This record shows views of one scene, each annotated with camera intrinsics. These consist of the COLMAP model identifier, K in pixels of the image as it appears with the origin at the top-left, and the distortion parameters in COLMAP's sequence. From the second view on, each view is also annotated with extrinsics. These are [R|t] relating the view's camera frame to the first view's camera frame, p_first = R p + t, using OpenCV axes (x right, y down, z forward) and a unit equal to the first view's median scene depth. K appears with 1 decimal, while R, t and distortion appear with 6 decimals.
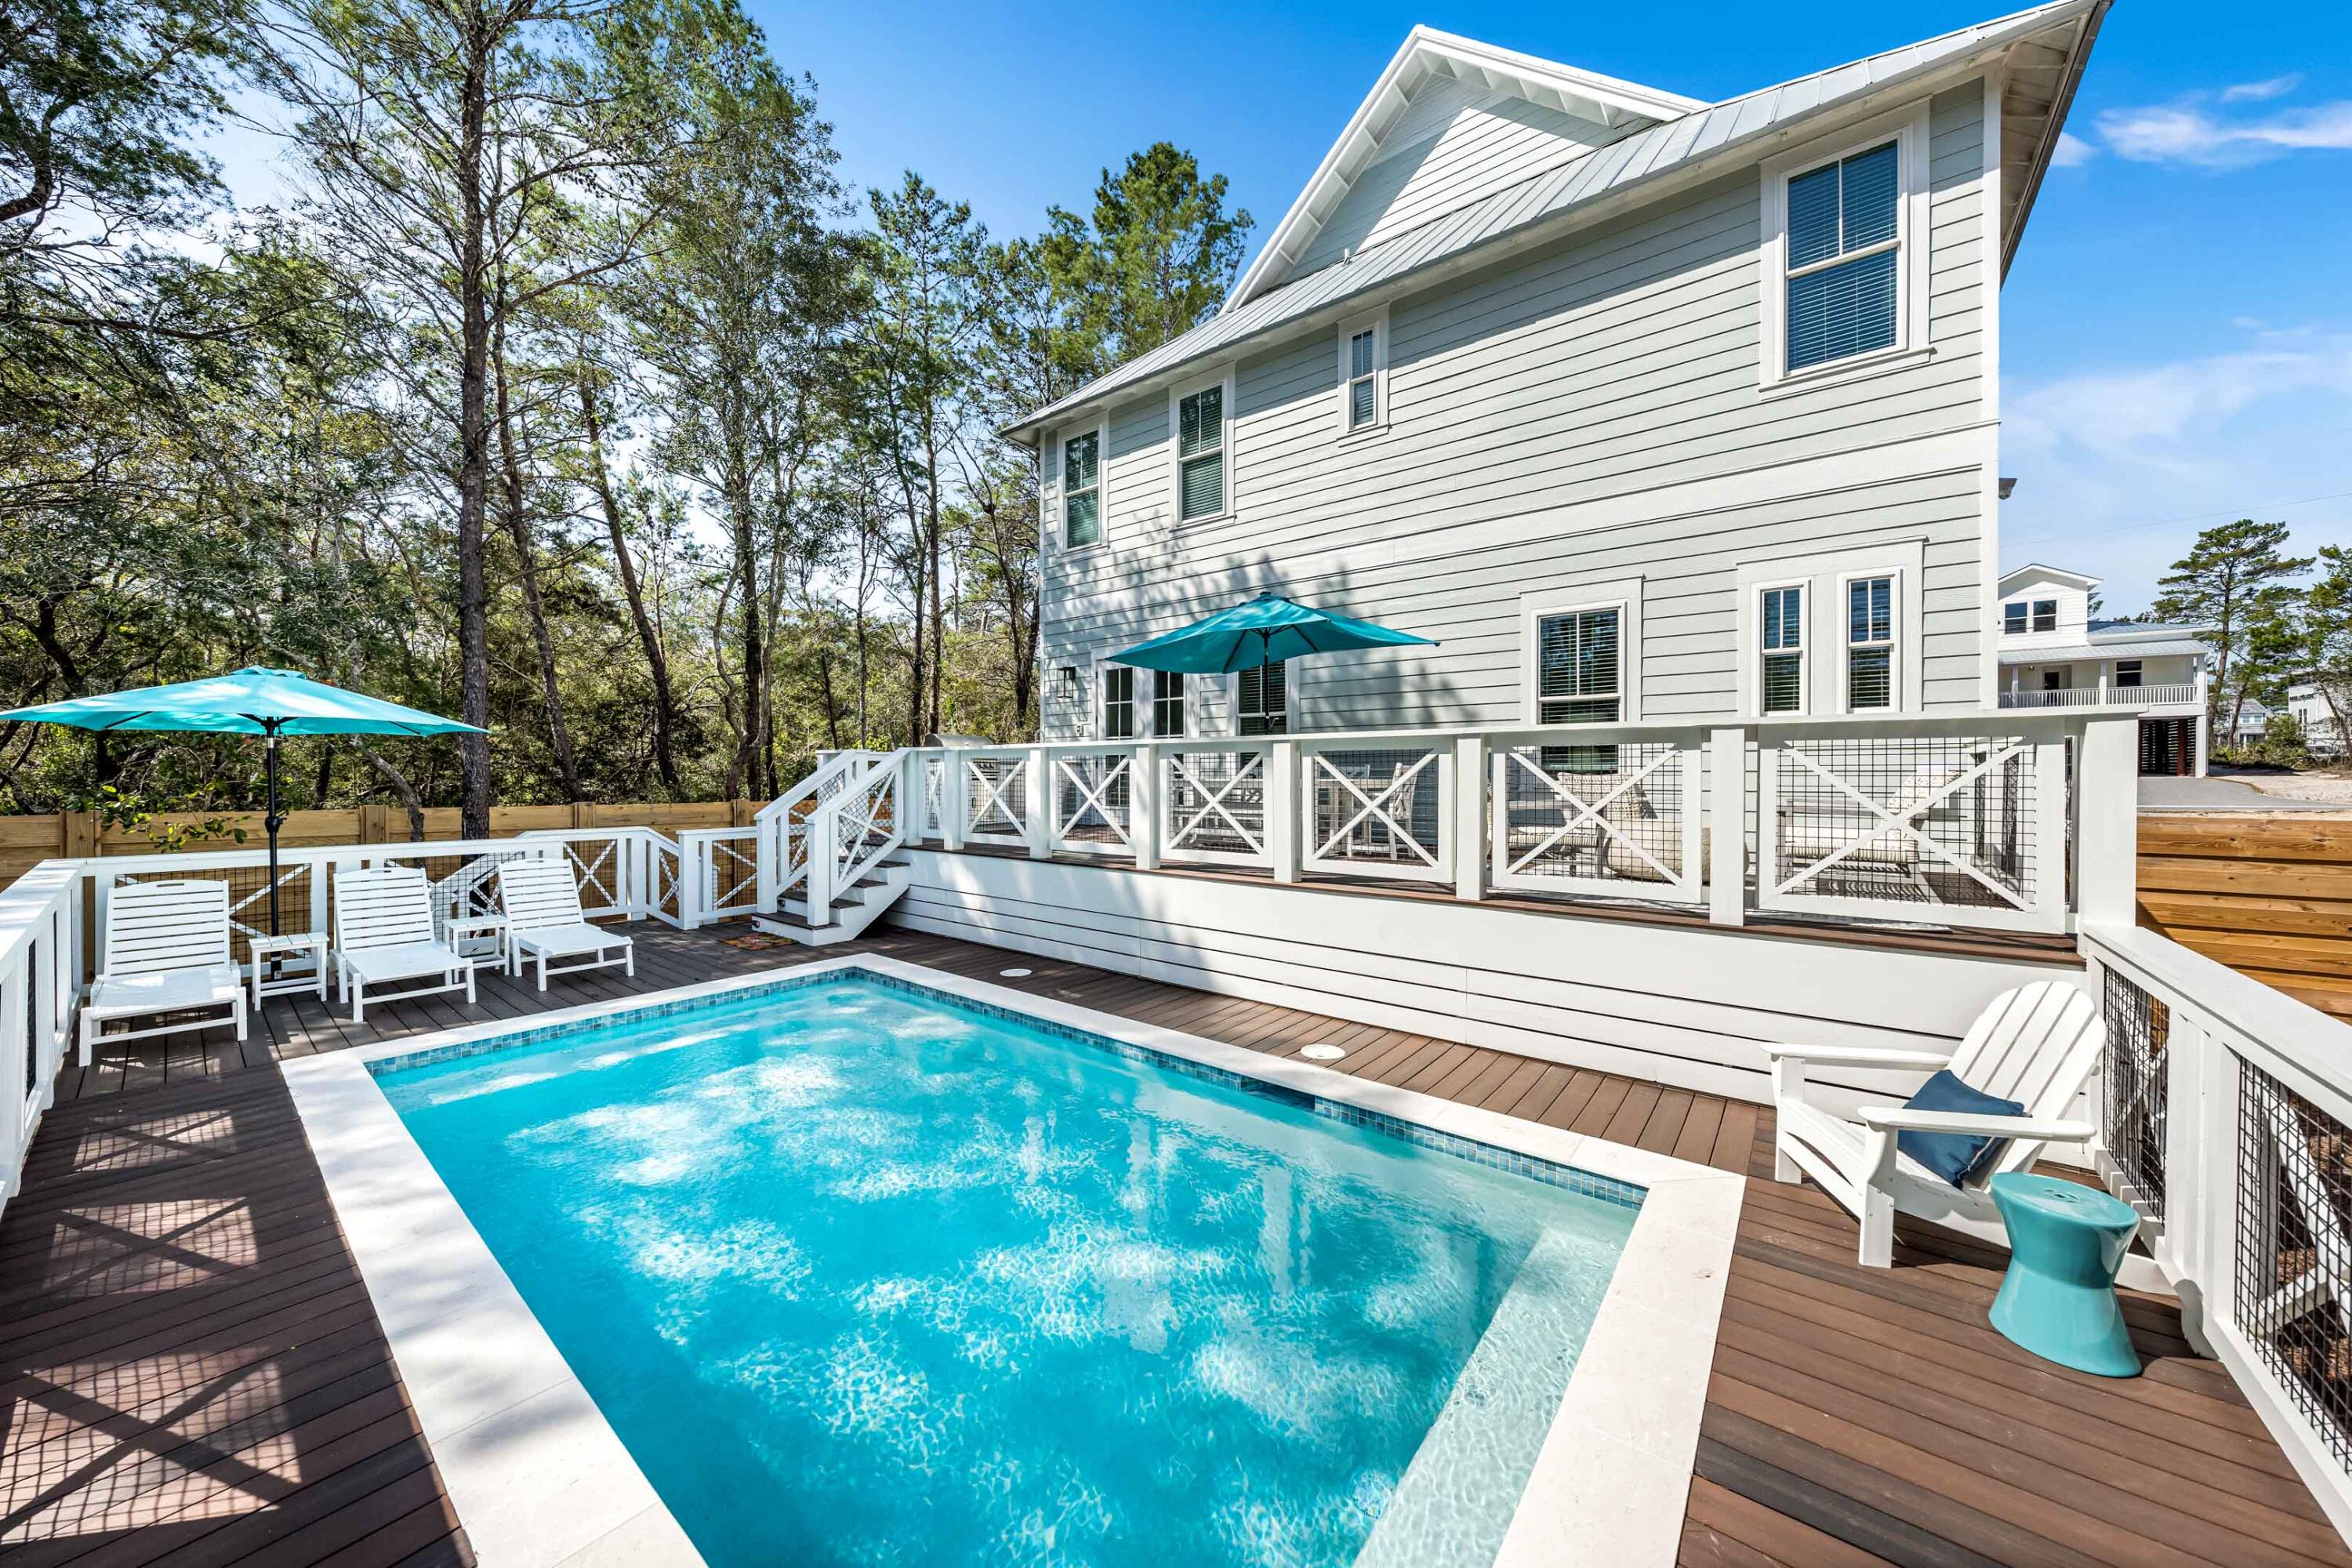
lens RADIAL K [[813.7, 0, 1139.3], [0, 813.7, 781.0], [0, 0, 1]] dist [0.000107, 0.000133]
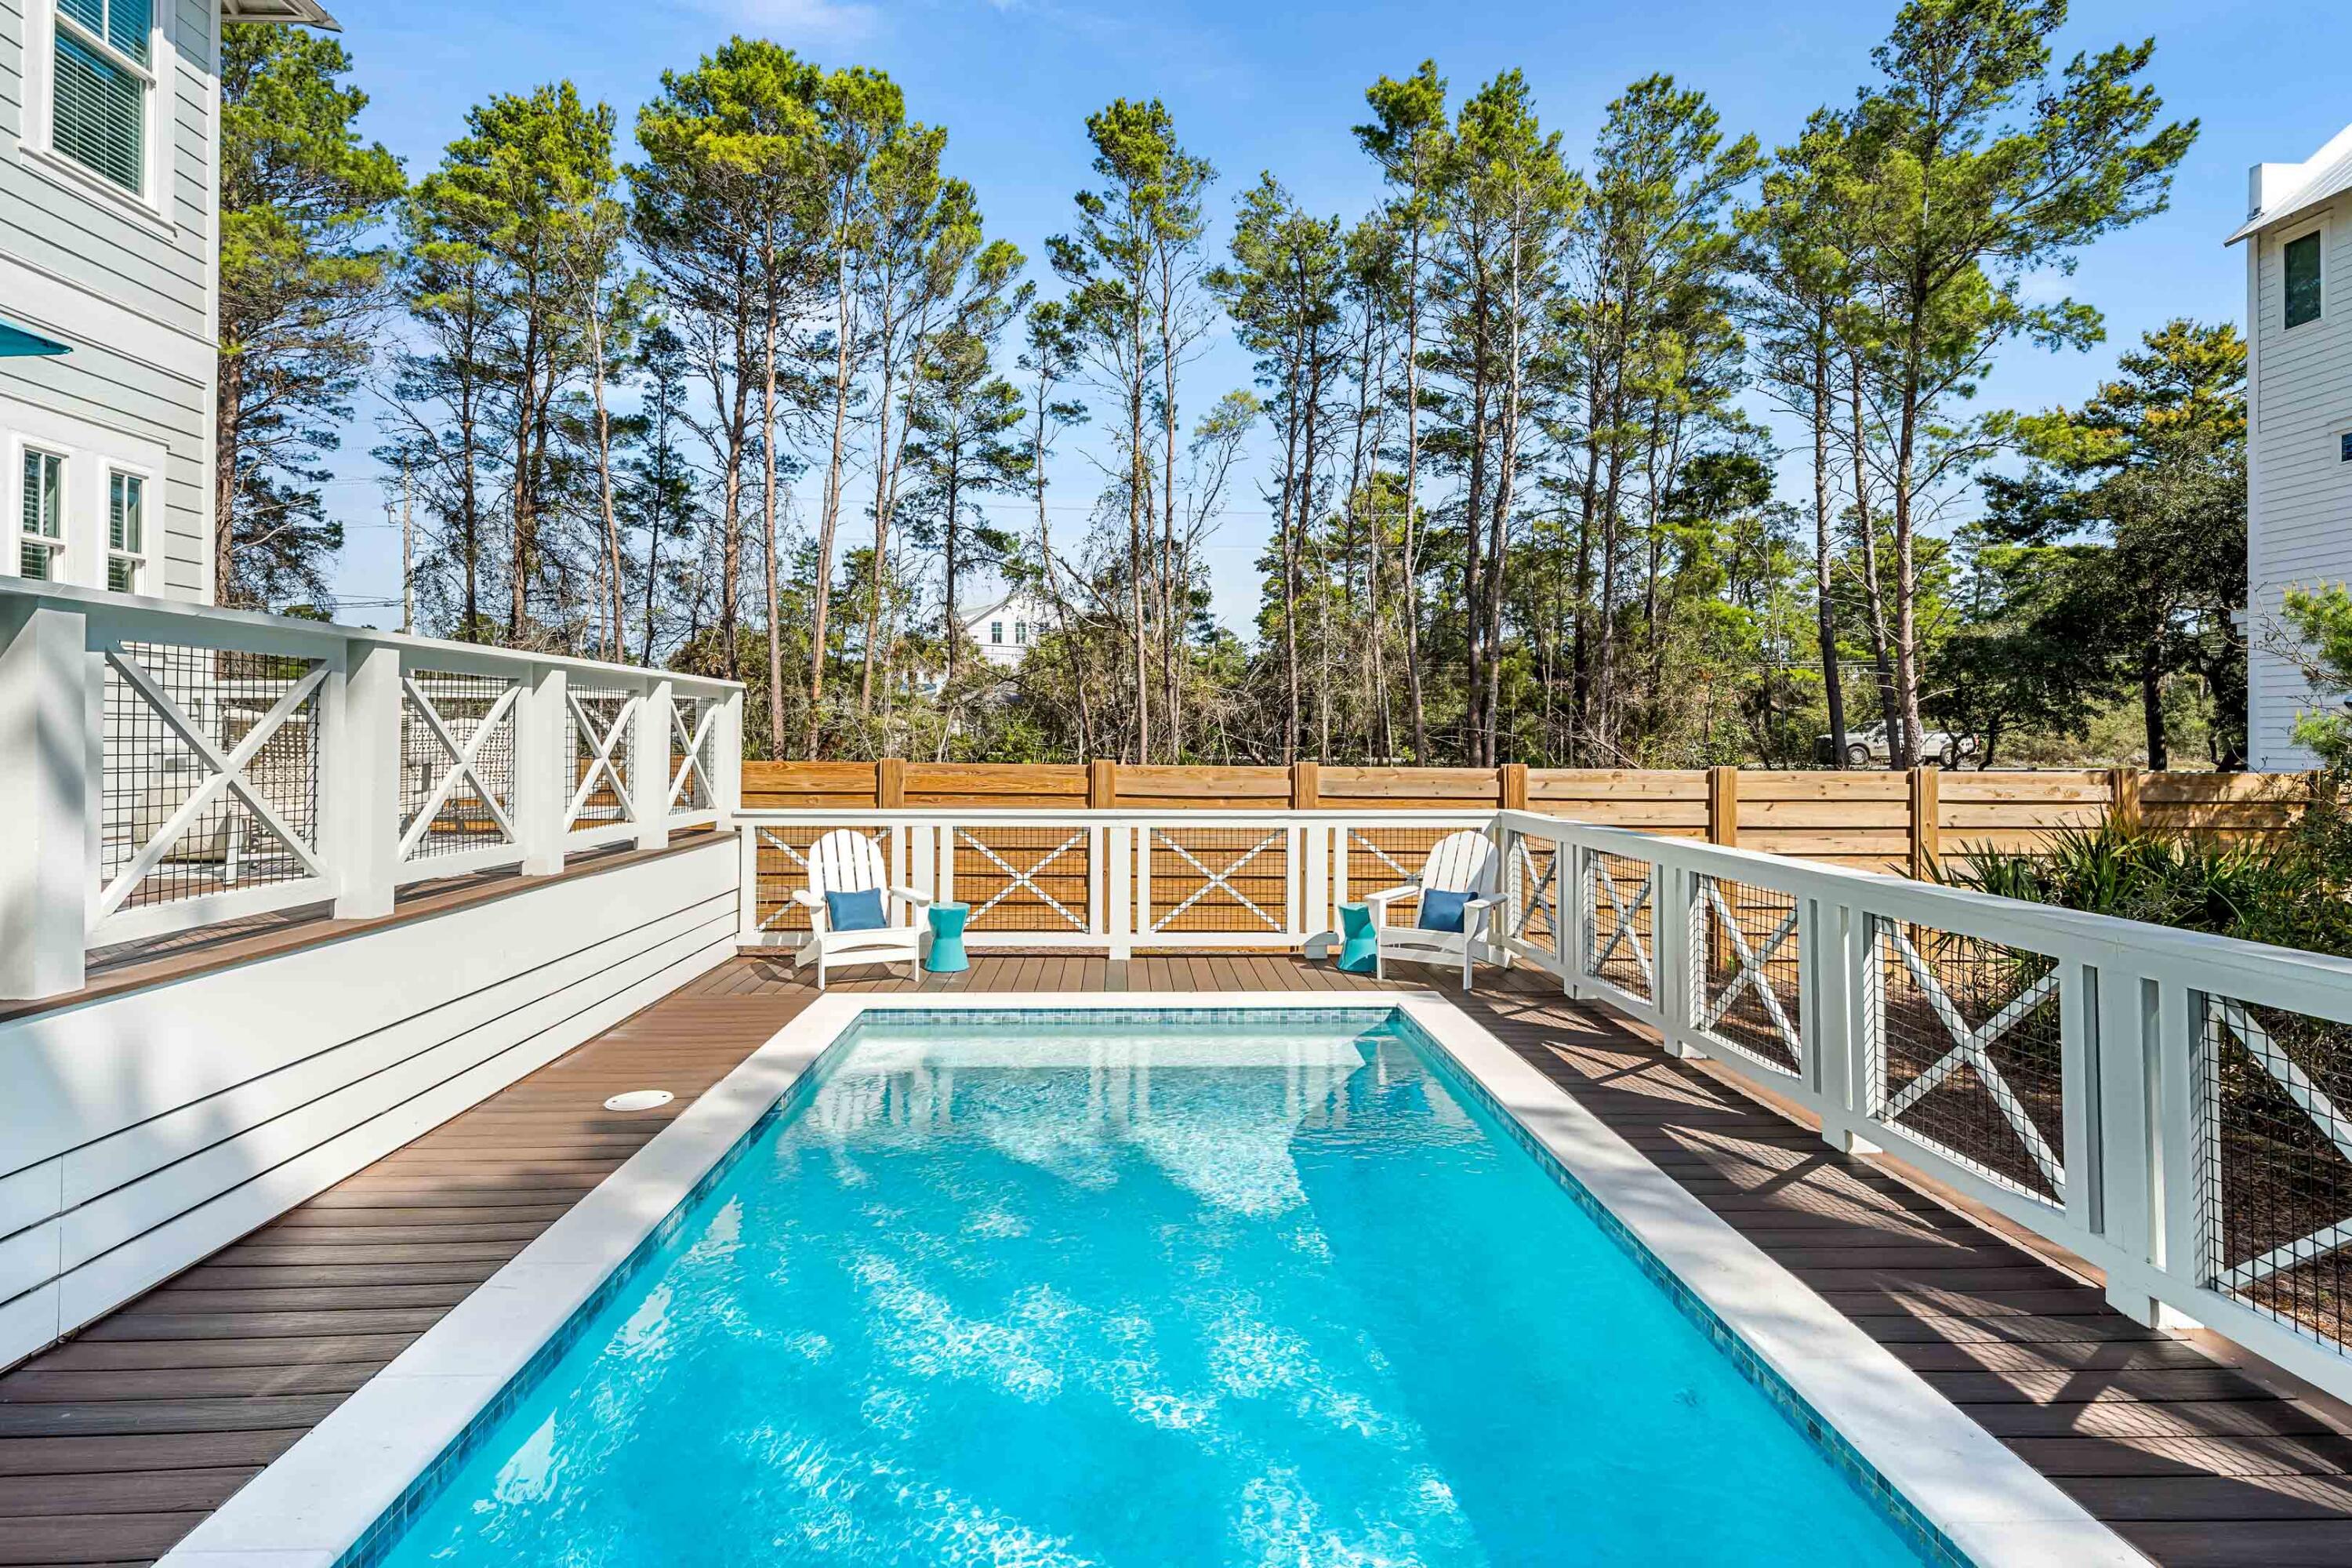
lens RADIAL K [[1148.3, 0, 1180.6], [0, 1148.3, 723.6], [0, 0, 1]] dist [0.004267, -0.000199]
pose [[-0.678159, 0.007270, 0.734879, -0.665622], [0.001520, 0.999963, -0.008490, 0.008943], [-0.734914, -0.004641, -0.678145, 1.058582]]
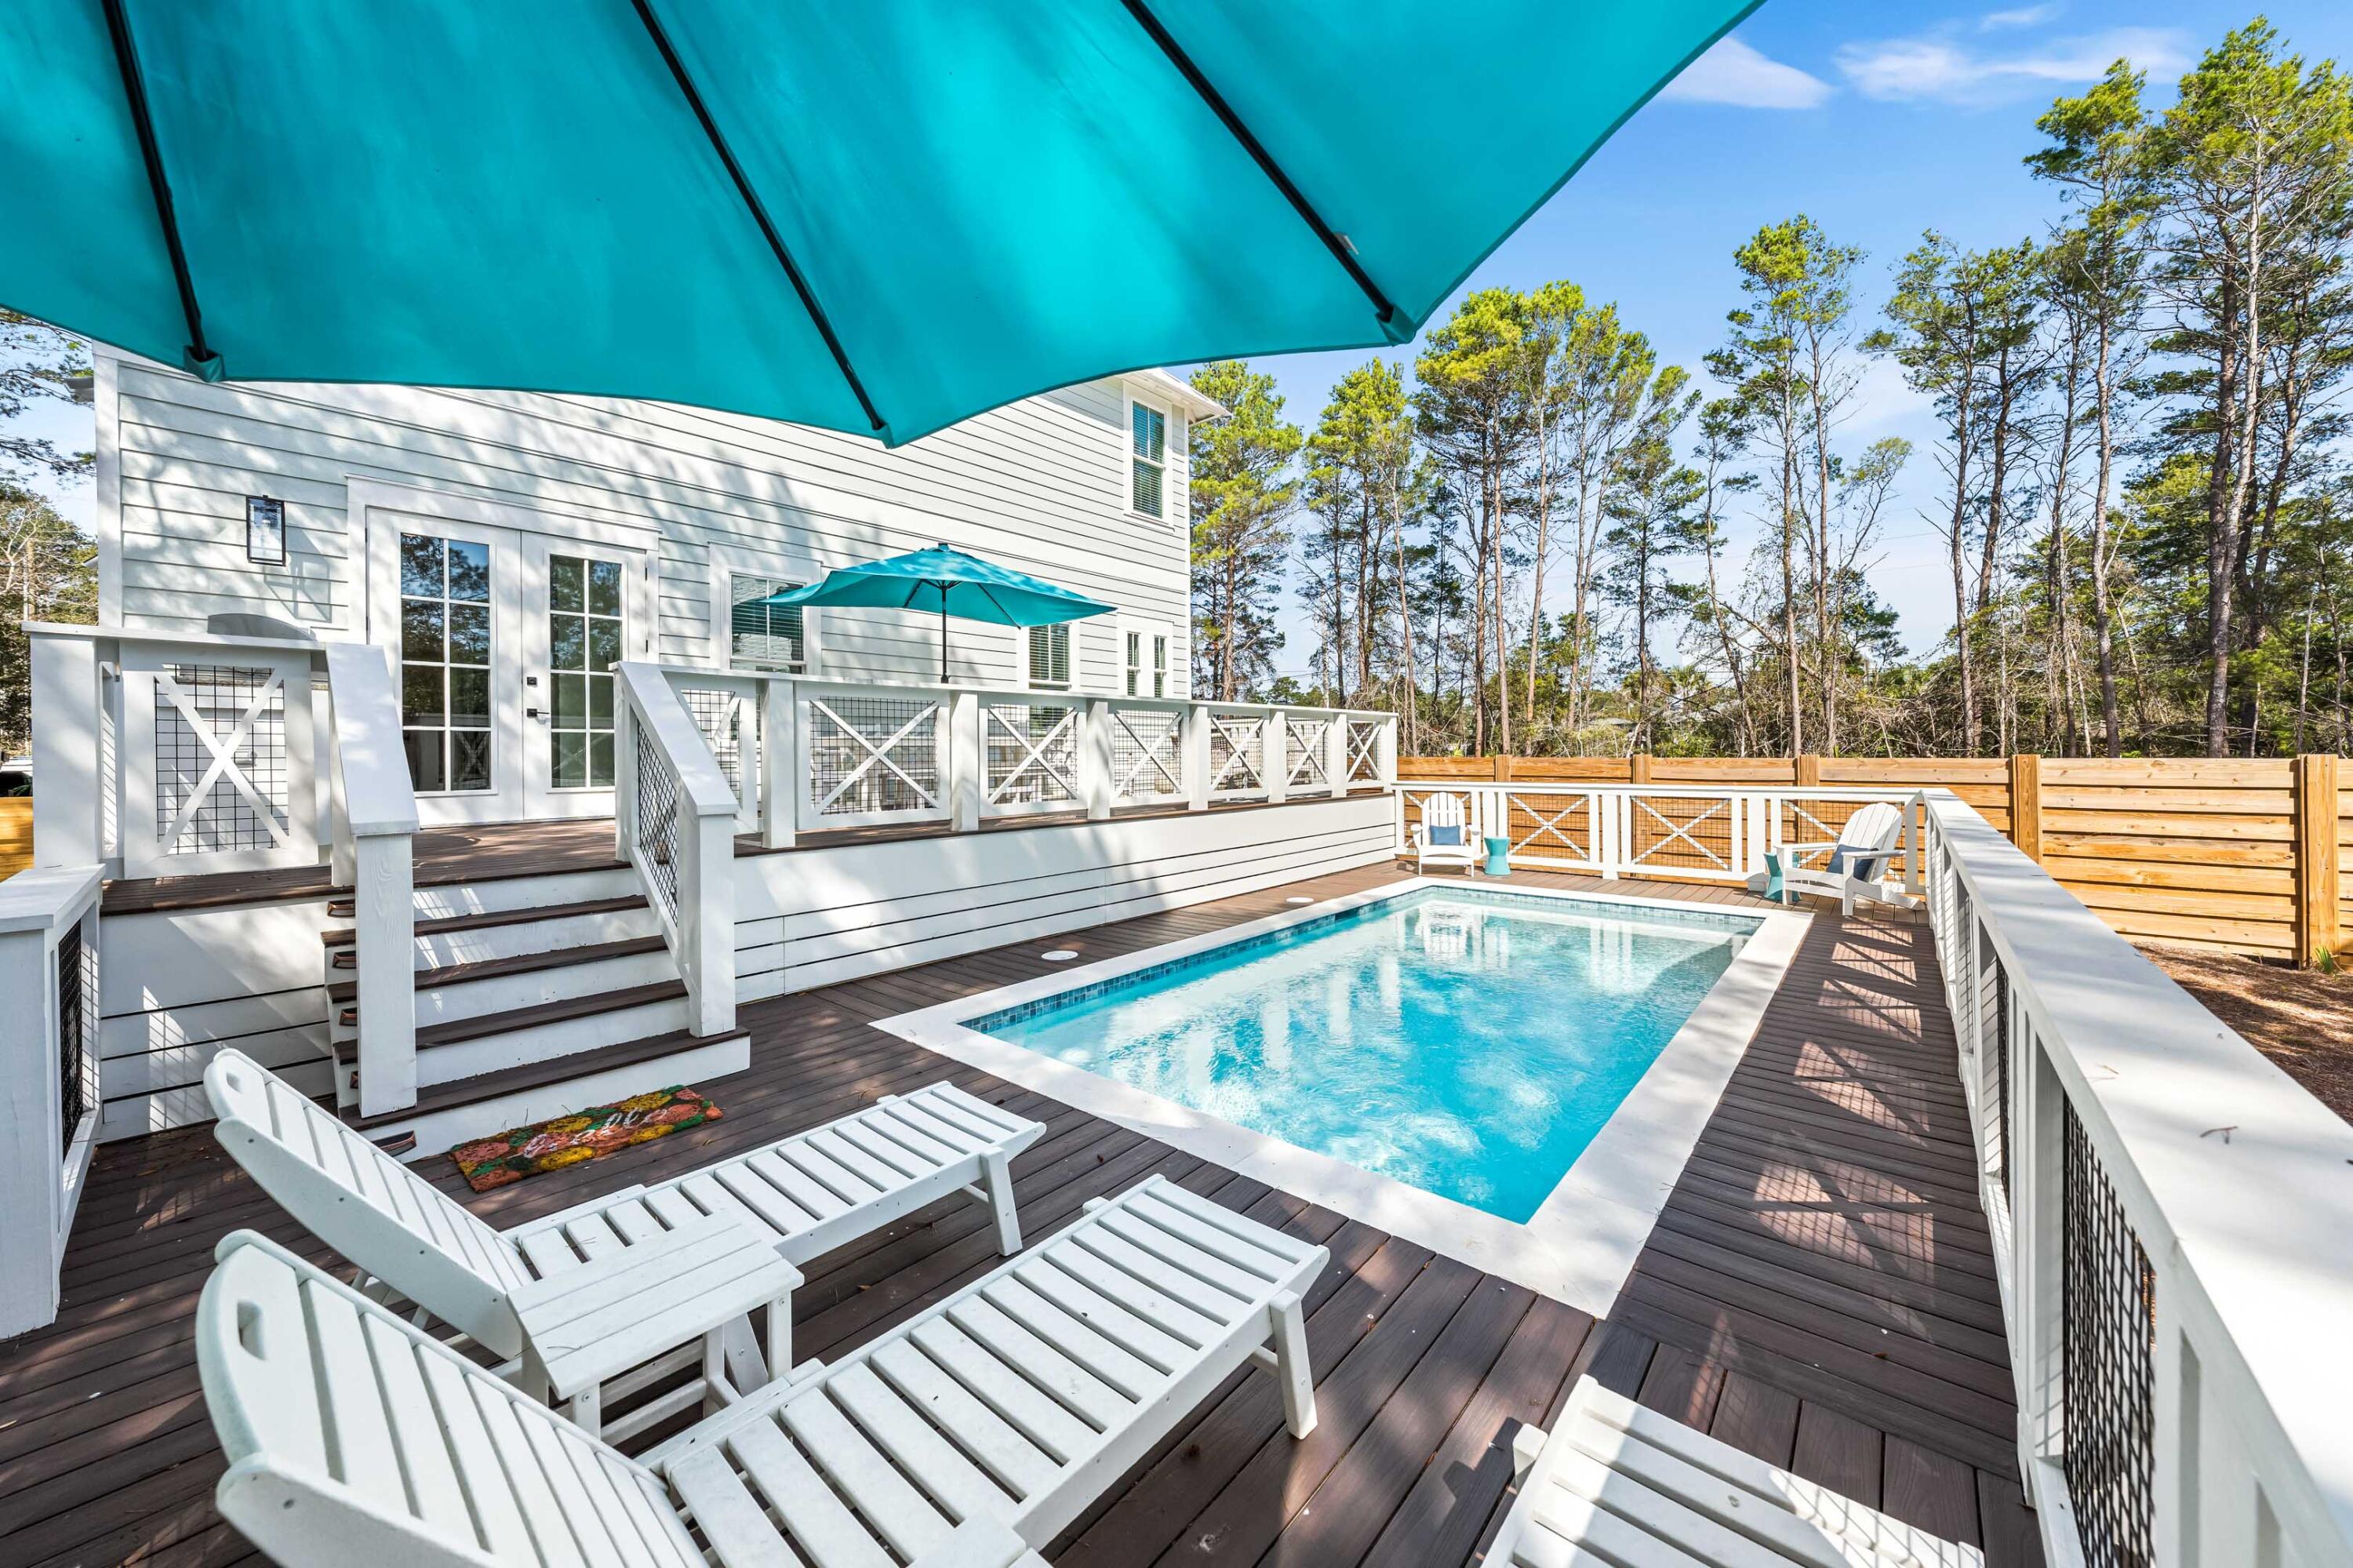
lens RADIAL K [[847.4, 0, 1239.8], [0, 847.4, 751.8], [0, 0, 1]] dist [-0.001001, -0.000104]
pose [[-0.032137, 0.002243, 0.999481, -1.157499], [0.018182, 0.999833, -0.001659, 0.029477], [-0.999318, 0.018120, -0.032172, 0.925867]]
